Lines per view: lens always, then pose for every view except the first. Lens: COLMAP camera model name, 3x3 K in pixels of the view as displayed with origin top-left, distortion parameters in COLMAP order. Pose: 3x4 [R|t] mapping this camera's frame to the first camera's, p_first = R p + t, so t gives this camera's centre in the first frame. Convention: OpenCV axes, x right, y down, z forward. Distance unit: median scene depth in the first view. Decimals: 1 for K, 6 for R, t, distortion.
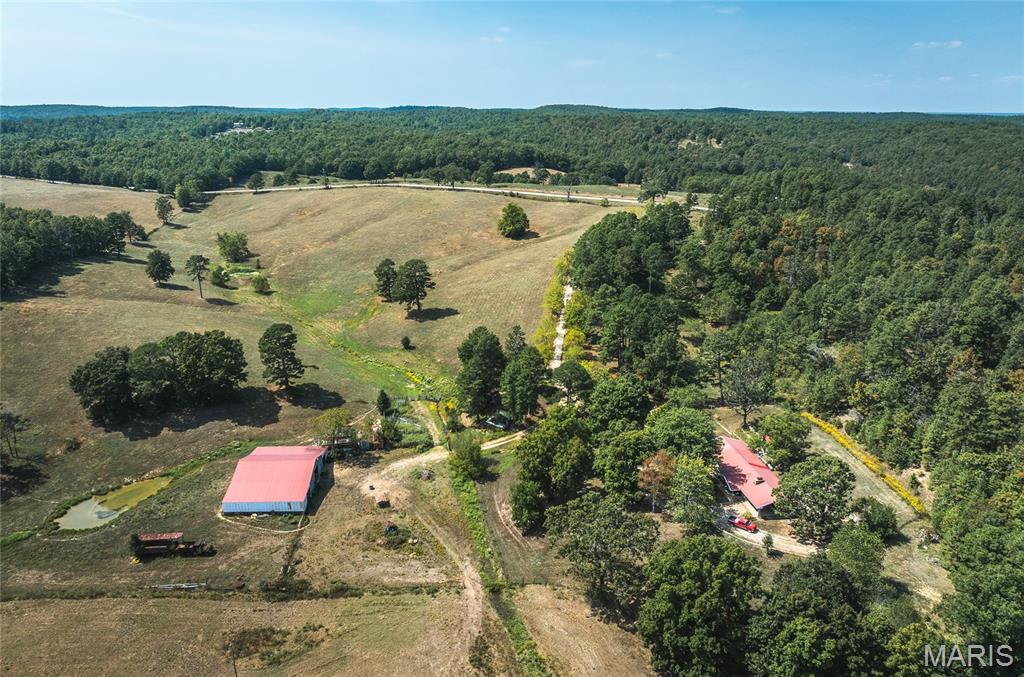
lens RADIAL K [[723.1, 0, 638.2], [0, 723.1, 296.9], [0, 0, 1]] dist [-0.028163, -0.005142]
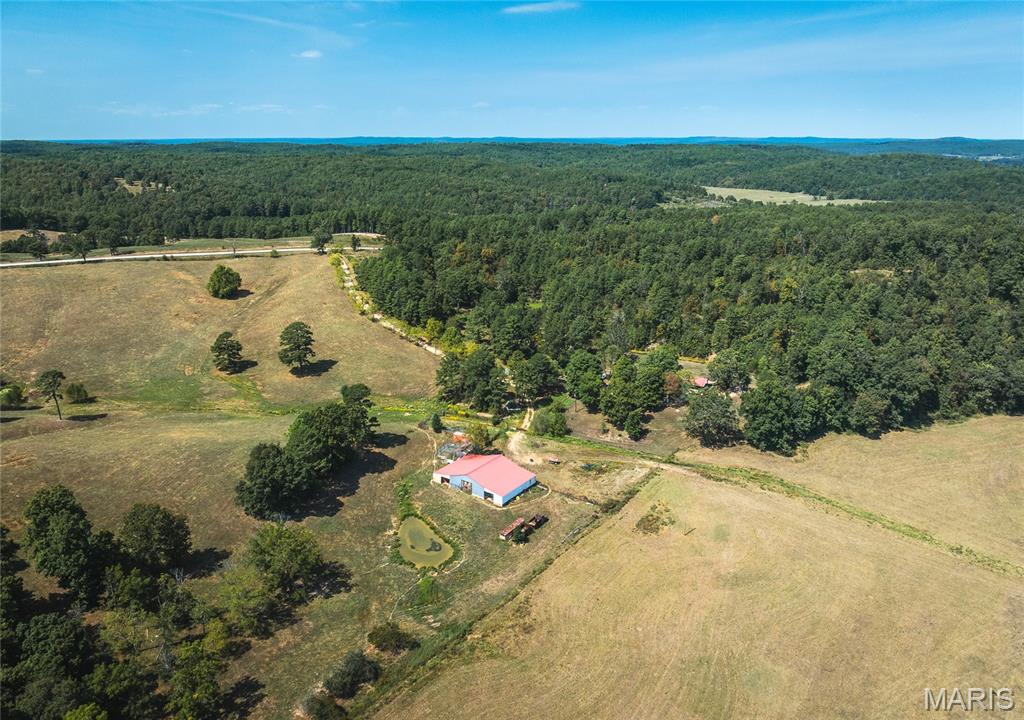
lens RADIAL K [[725.9, 0, 514.1], [0, 725.9, 358.9], [0, 0, 1]] dist [-0.031030, -0.002479]
pose [[0.621151, -0.227890, 0.749825, -0.852982], [0.188414, 0.972149, 0.139379, -0.079684], [-0.760705, 0.054702, 0.646789, 0.060794]]
